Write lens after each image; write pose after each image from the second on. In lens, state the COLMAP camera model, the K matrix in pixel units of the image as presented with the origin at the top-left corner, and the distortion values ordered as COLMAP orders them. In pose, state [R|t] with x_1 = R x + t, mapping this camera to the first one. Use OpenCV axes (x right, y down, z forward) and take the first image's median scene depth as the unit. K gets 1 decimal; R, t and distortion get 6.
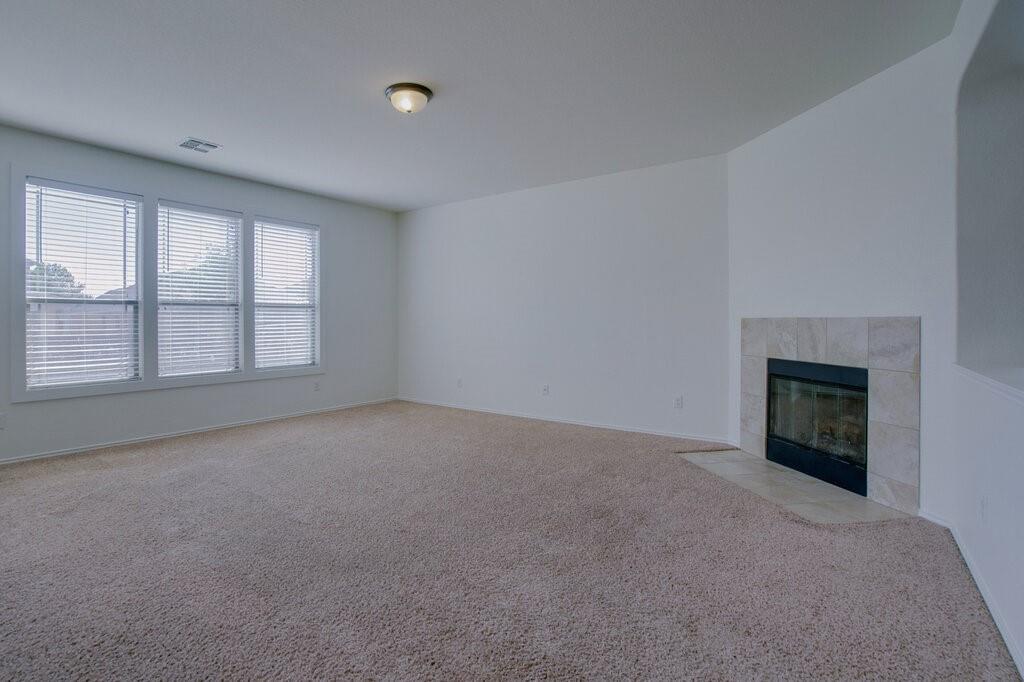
lens RADIAL K [[493.0, 0, 512.0], [0, 493.0, 341.0], [0, 0, 1]] dist [-0.000266, -0.000033]
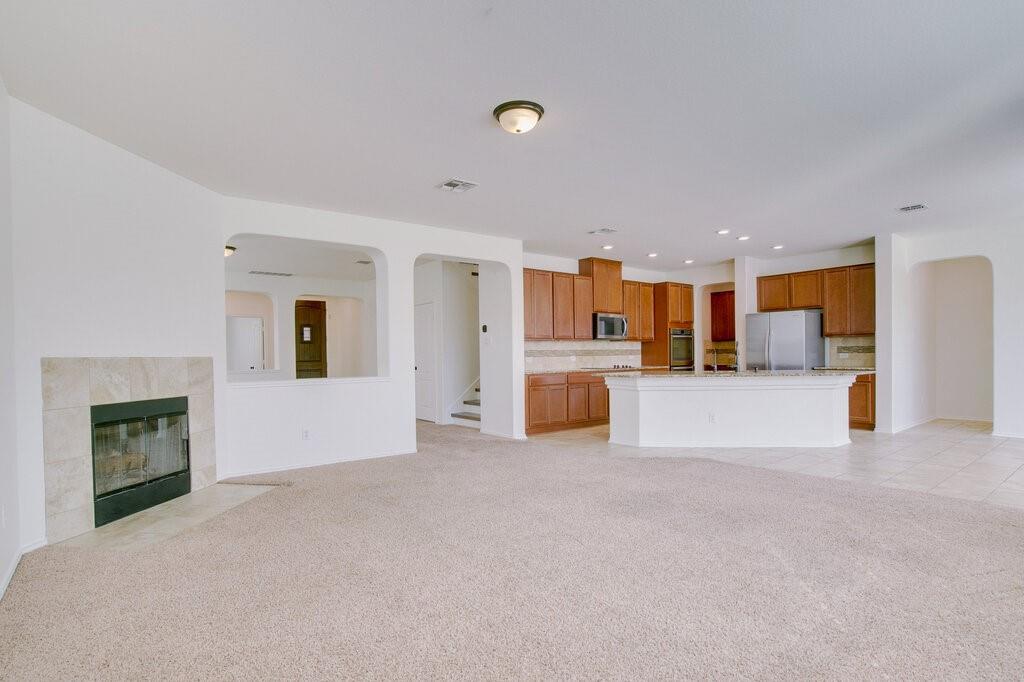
lens RADIAL K [[493.0, 0, 512.0], [0, 493.0, 341.0], [0, 0, 1]] dist [-0.000266, -0.000033]
pose [[-0.952347, 0.002612, 0.305005, -0.430806], [0.005675, 0.999942, 0.009155, -0.082794], [-0.304964, 0.010450, -0.952307, 1.672430]]
